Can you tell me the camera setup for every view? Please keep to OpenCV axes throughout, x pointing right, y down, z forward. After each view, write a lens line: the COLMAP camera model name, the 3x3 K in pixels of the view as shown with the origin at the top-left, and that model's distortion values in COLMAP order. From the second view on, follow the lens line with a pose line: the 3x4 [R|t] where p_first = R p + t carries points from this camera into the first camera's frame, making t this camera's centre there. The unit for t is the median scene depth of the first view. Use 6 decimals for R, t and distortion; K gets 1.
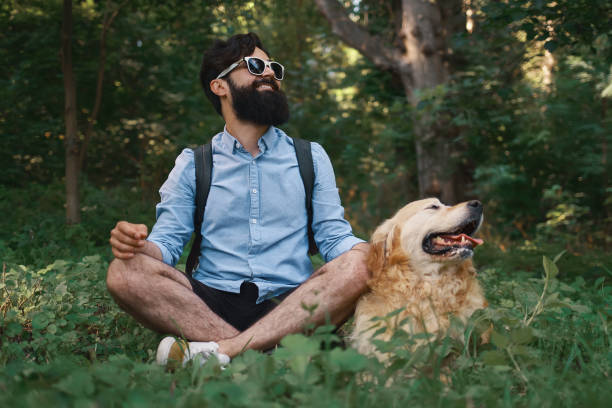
lens RADIAL K [[900.4, 0, 306.0], [0, 900.4, 204.0], [0, 0, 1]] dist [-0.031343, -0.056301]
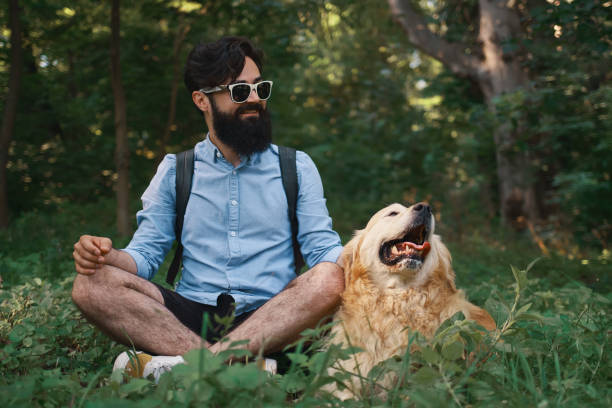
lens RADIAL K [[900.4, 0, 306.0], [0, 900.4, 204.0], [0, 0, 1]] dist [-0.031343, -0.056301]
pose [[0.994310, -0.014254, -0.105563, 0.122485], [0.012893, 0.999825, -0.013563, 0.002853], [0.105738, 0.012125, 0.994320, 0.033940]]
